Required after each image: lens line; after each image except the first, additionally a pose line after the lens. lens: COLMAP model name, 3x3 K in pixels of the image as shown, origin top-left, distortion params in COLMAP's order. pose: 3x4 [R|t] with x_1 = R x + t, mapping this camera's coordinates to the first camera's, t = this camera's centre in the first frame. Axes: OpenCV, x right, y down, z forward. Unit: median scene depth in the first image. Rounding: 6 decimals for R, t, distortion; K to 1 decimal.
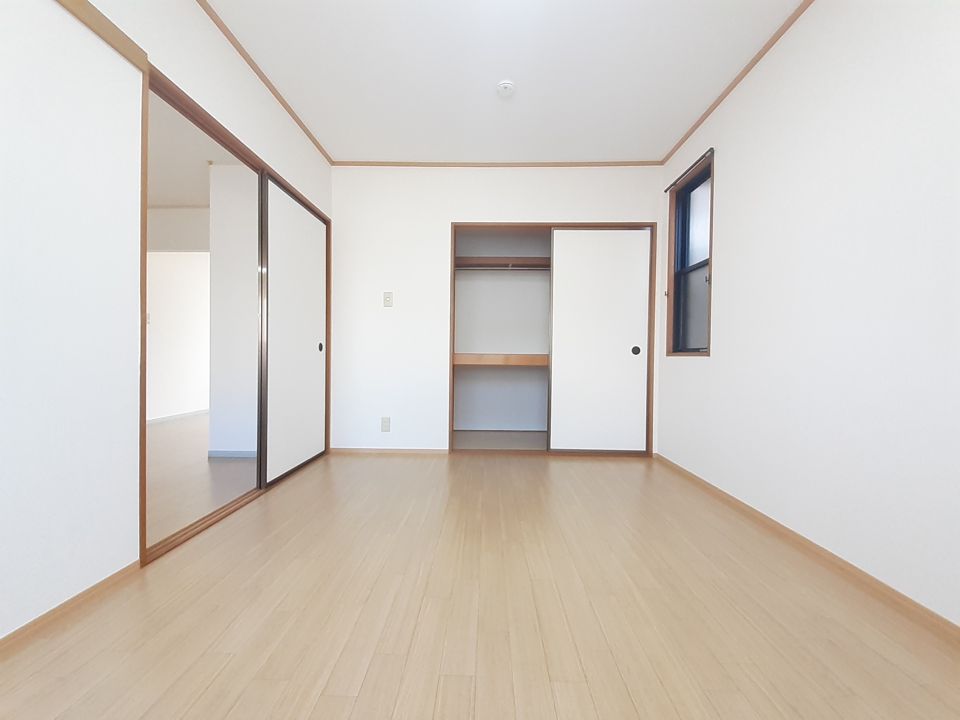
lens RADIAL K [[359.2, 0, 476.4], [0, 359.2, 363.6], [0, 0, 1]] dist [-0.045482, -0.000078]
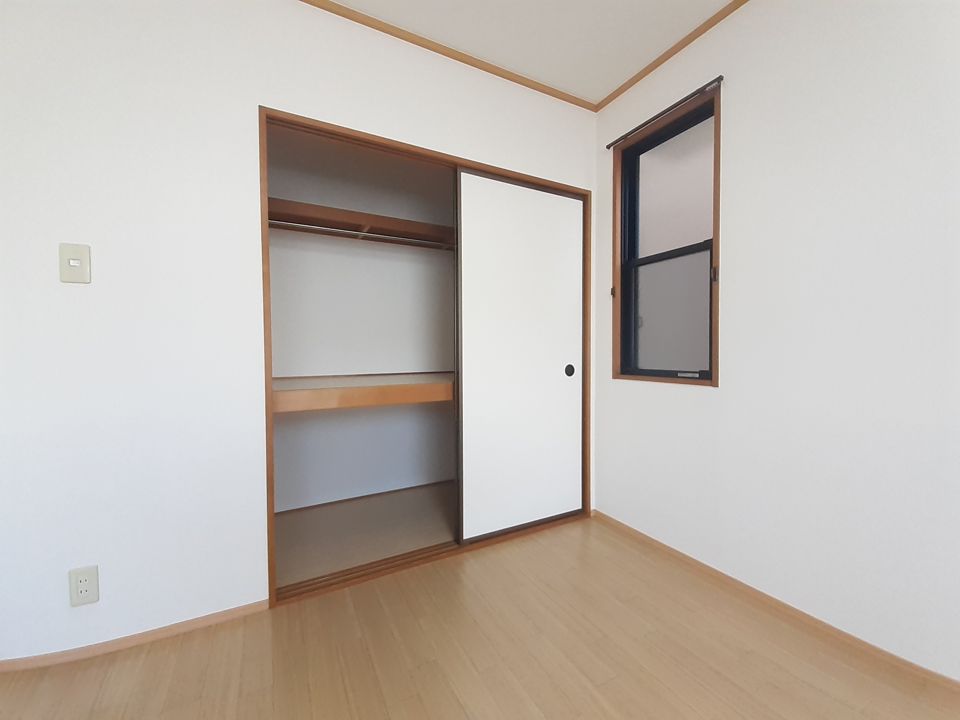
lens RADIAL K [[380.6, 0, 479.0], [0, 380.6, 361.3], [0, 0, 1]] dist [0.028231, -0.020060]
pose [[0.874373, -0.019418, 0.484866, -0.078144], [0.019723, 0.999795, 0.004472, -0.063823], [-0.484854, 0.005653, 0.874577, 0.444547]]
